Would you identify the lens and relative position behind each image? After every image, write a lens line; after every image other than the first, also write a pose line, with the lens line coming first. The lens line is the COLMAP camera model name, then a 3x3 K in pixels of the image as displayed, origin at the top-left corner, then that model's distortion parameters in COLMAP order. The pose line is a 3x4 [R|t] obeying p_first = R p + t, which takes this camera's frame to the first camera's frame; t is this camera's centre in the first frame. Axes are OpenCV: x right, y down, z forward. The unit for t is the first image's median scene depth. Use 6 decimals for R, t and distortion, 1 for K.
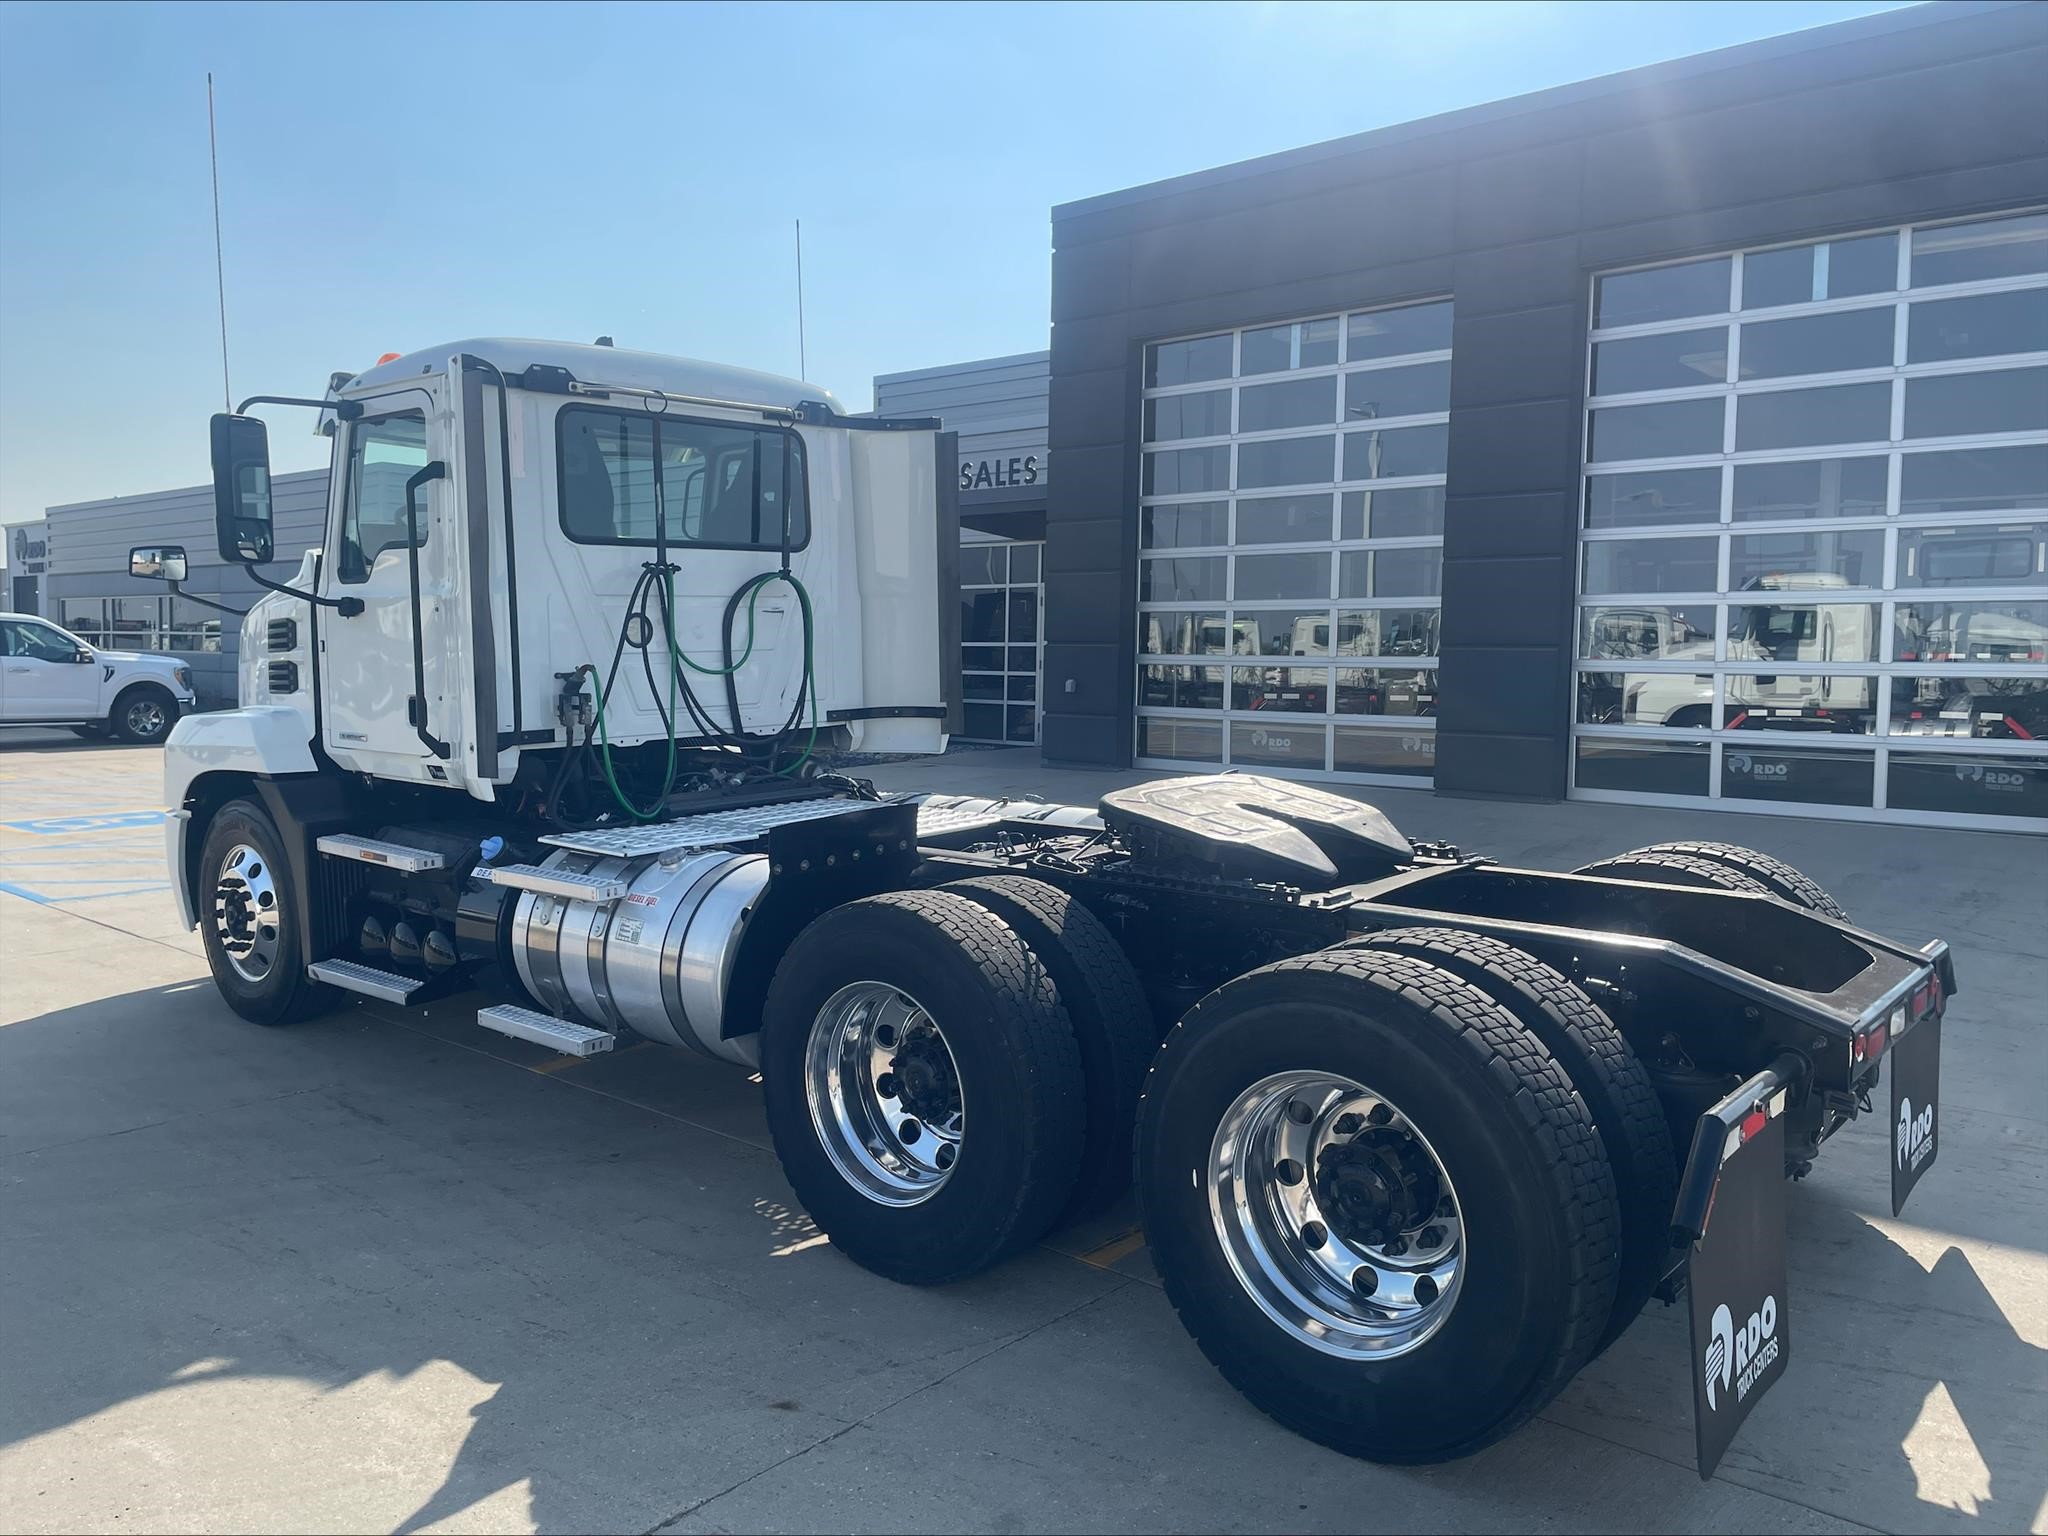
lens RADIAL K [[1534.2, 0, 1004.0], [0, 1534.2, 749.0], [0, 0, 1]] dist [0.072277, -0.081717]
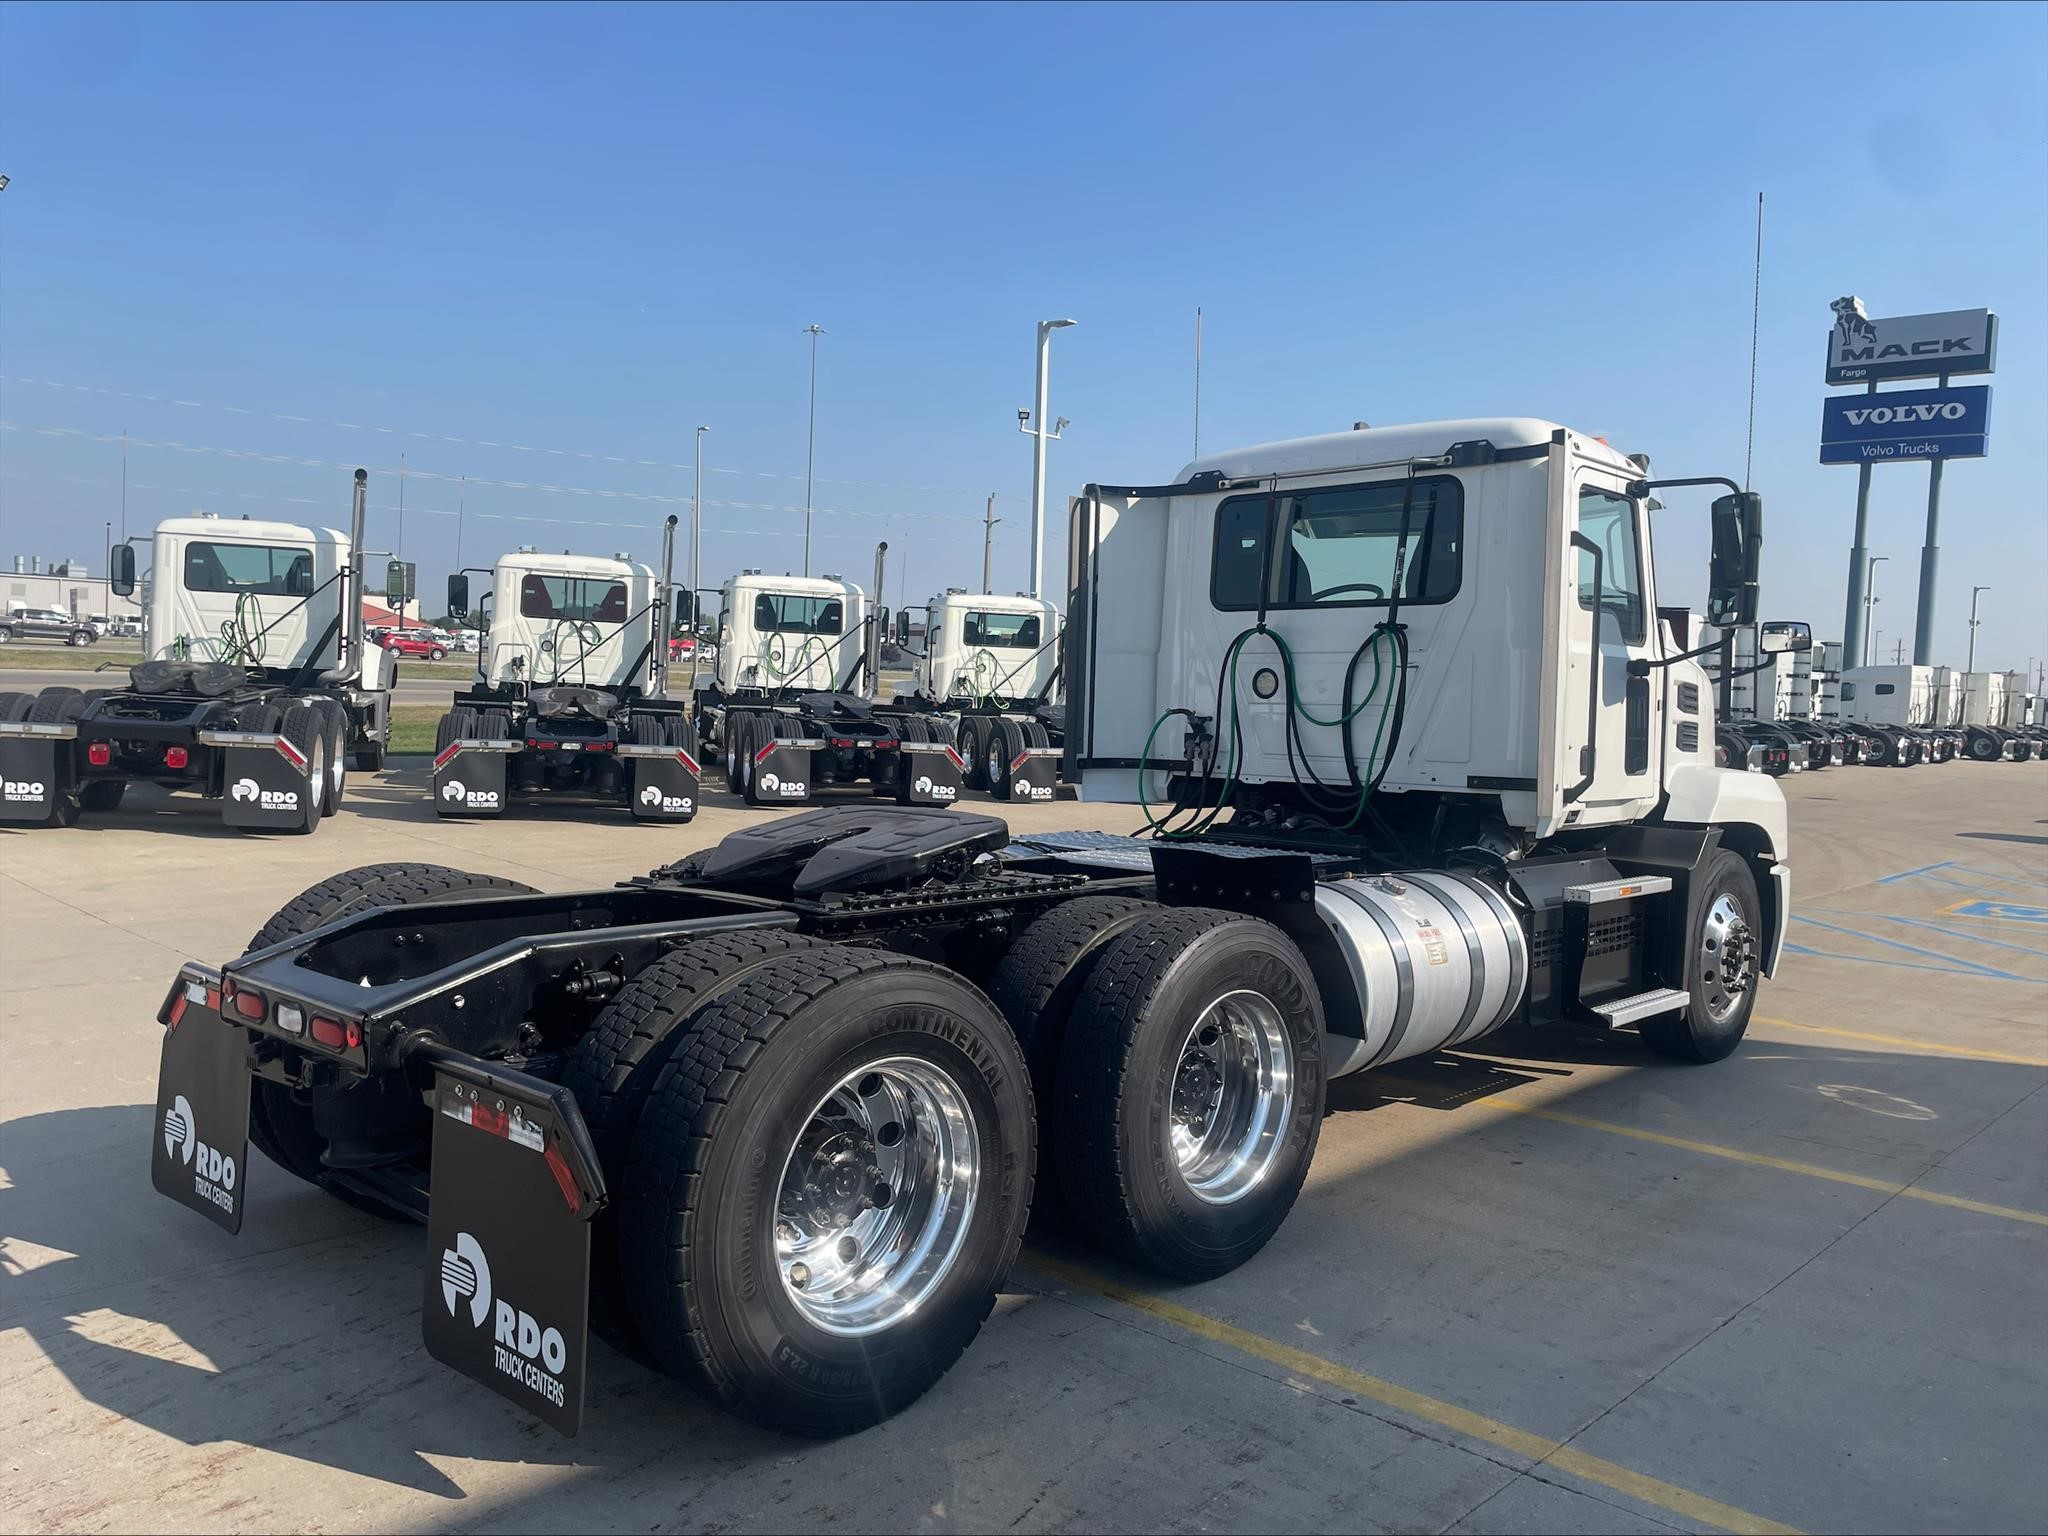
lens RADIAL K [[1534.2, 0, 1032.0], [0, 1534.2, 771.6], [0, 0, 1]] dist [0.072277, -0.081717]
pose [[-0.068986, 0.056111, -0.996038, 0.944948], [-0.101226, 0.992870, 0.062943, -0.067564], [0.992469, 0.105167, -0.062815, 0.926010]]
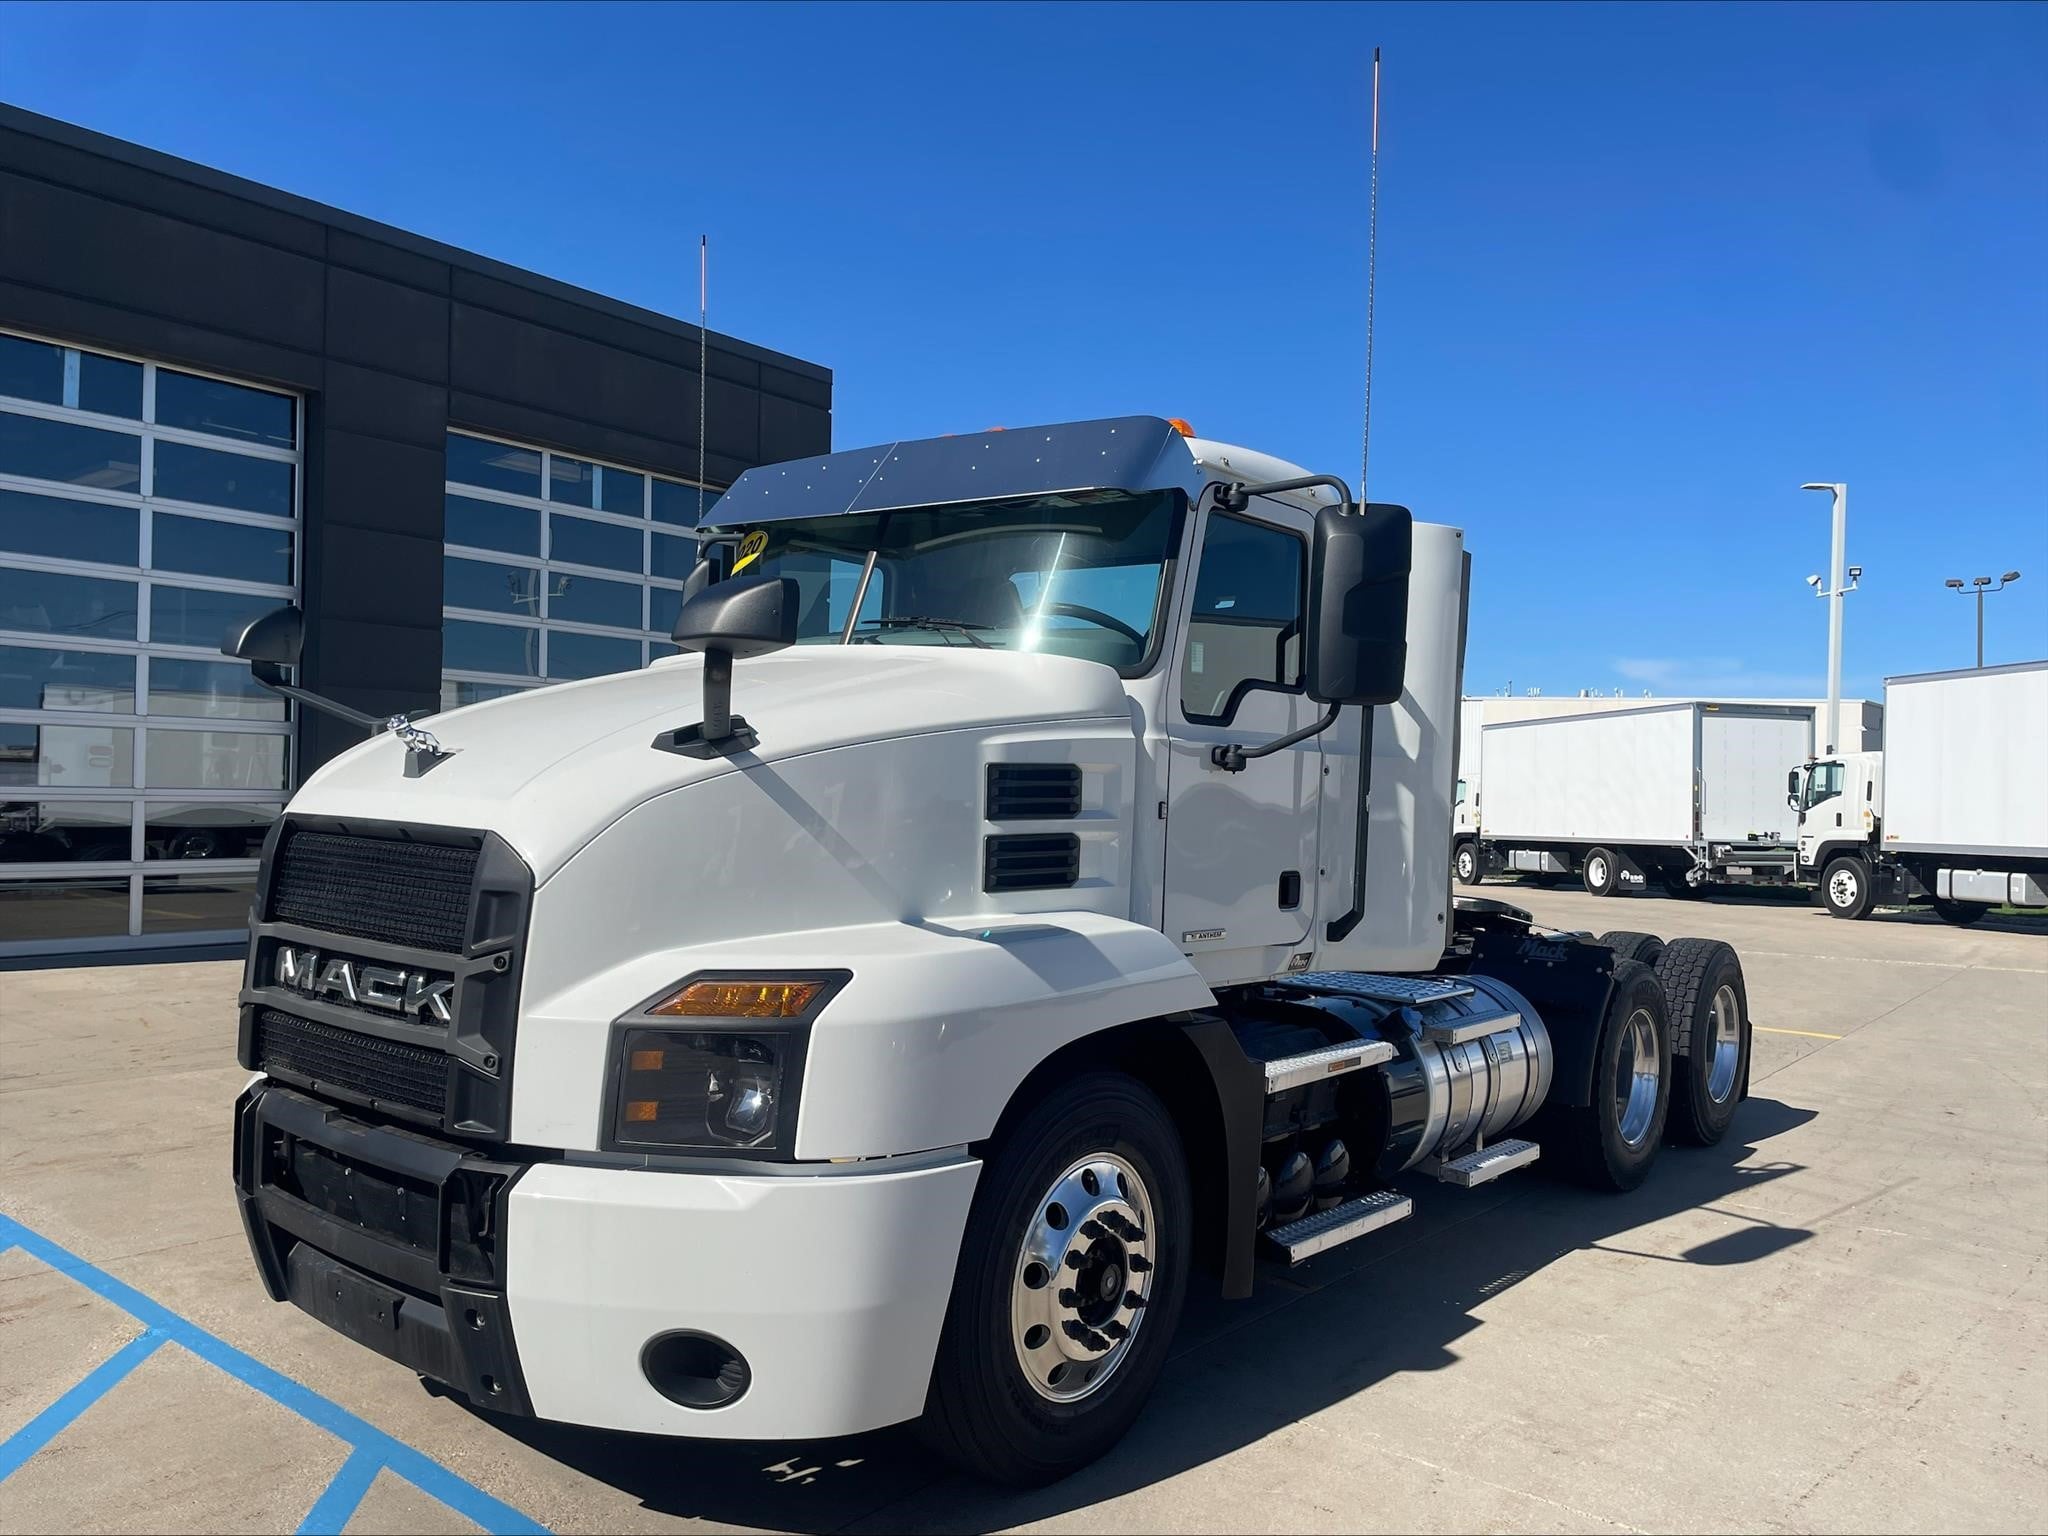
lens RADIAL K [[1534.2, 0, 1010.6], [0, 1534.2, 769.7], [0, 0, 1]] dist [0.072277, -0.081717]
pose [[-0.029924, 0.007184, 0.999526, -2.070340], [0.042691, 0.999071, -0.005902, -0.153297], [-0.998640, 0.042495, -0.030203, 2.003929]]
